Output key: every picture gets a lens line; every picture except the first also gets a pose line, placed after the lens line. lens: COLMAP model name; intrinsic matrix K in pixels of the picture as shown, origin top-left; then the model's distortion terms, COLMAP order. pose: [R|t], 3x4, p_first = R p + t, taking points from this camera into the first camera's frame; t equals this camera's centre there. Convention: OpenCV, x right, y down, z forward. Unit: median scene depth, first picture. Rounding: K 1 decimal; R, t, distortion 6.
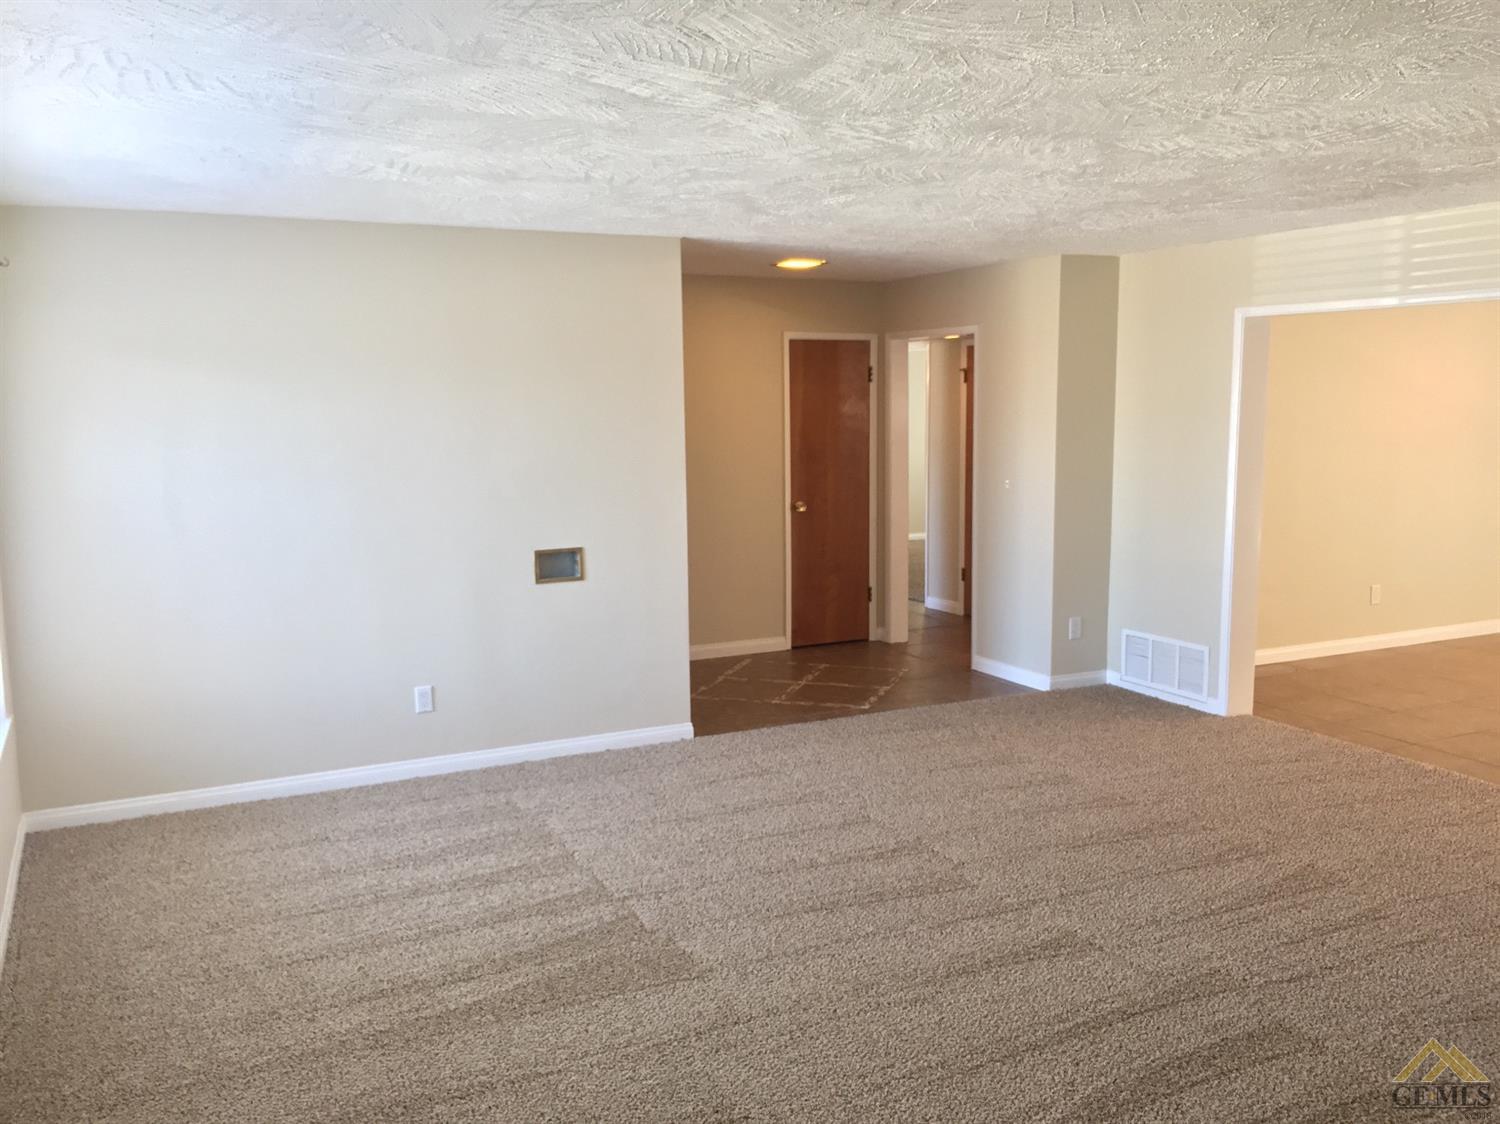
lens RADIAL K [[1283.2, 0, 745.7], [0, 1283.2, 563.5], [0, 0, 1]] dist [0.076223, -0.100107]
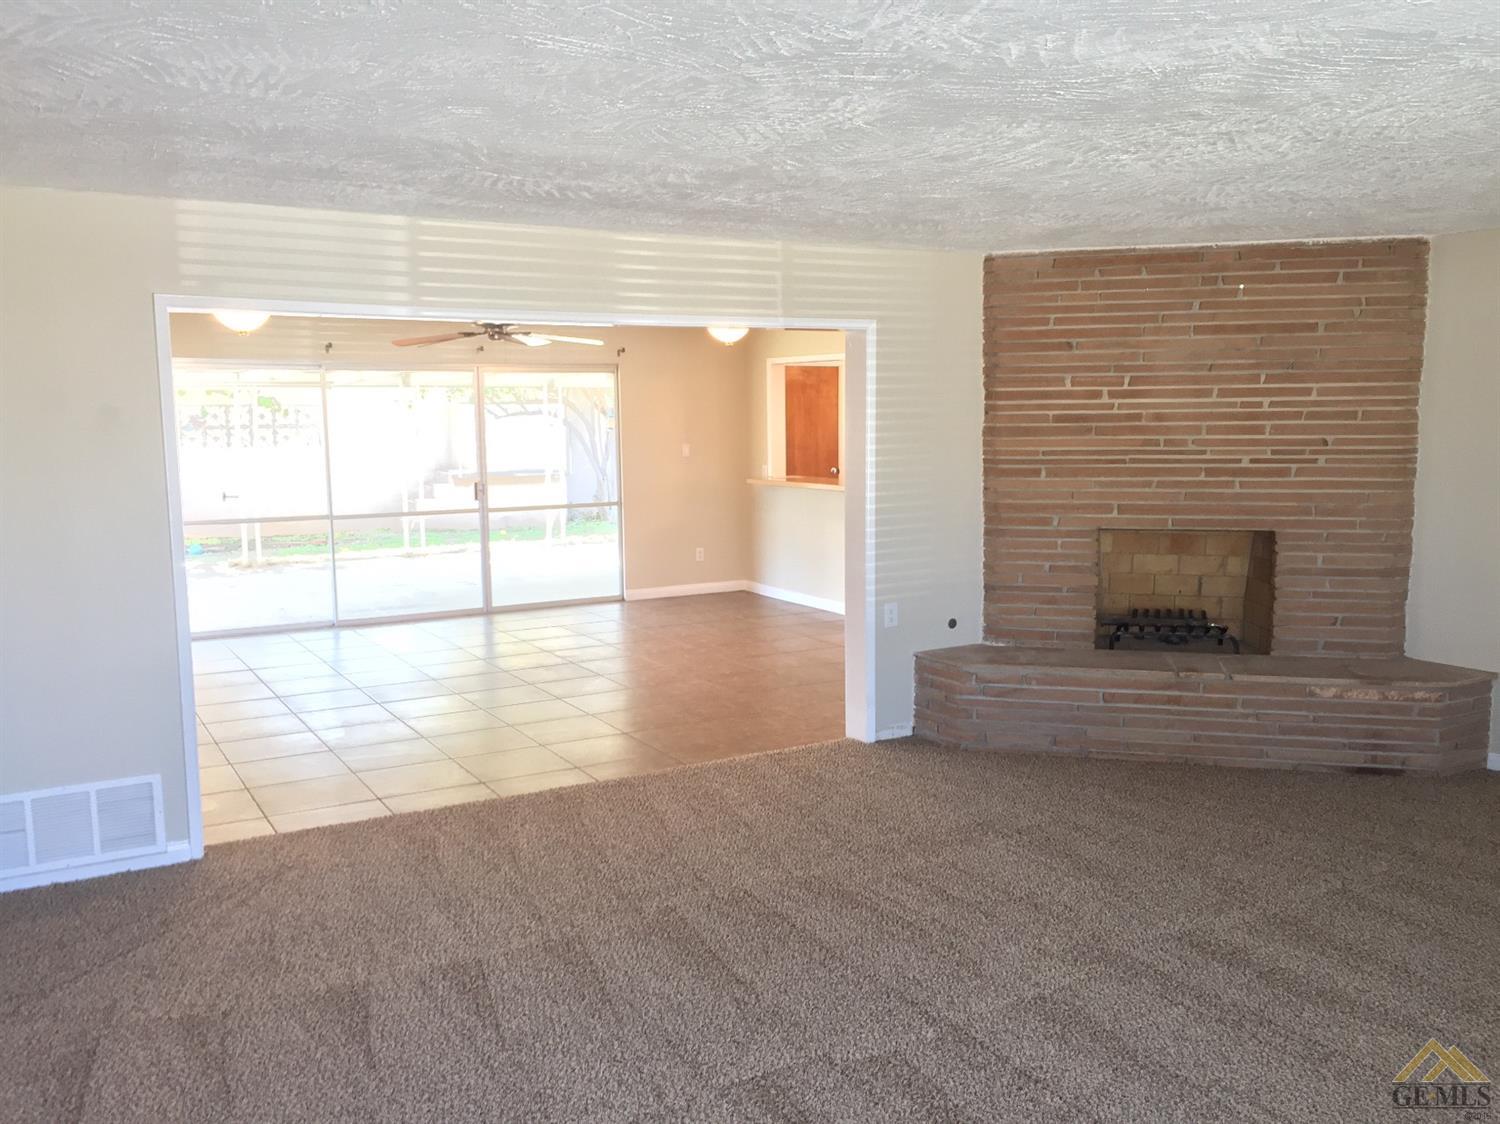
lens RADIAL K [[1283.2, 0, 747.4], [0, 1283.2, 568.5], [0, 0, 1]] dist [0.076223, -0.100107]
pose [[-0.070356, -0.113551, 0.991038, -0.418202], [0.135954, 0.983138, 0.122297, -0.104580], [-0.988214, 0.143340, -0.053732, 0.839641]]
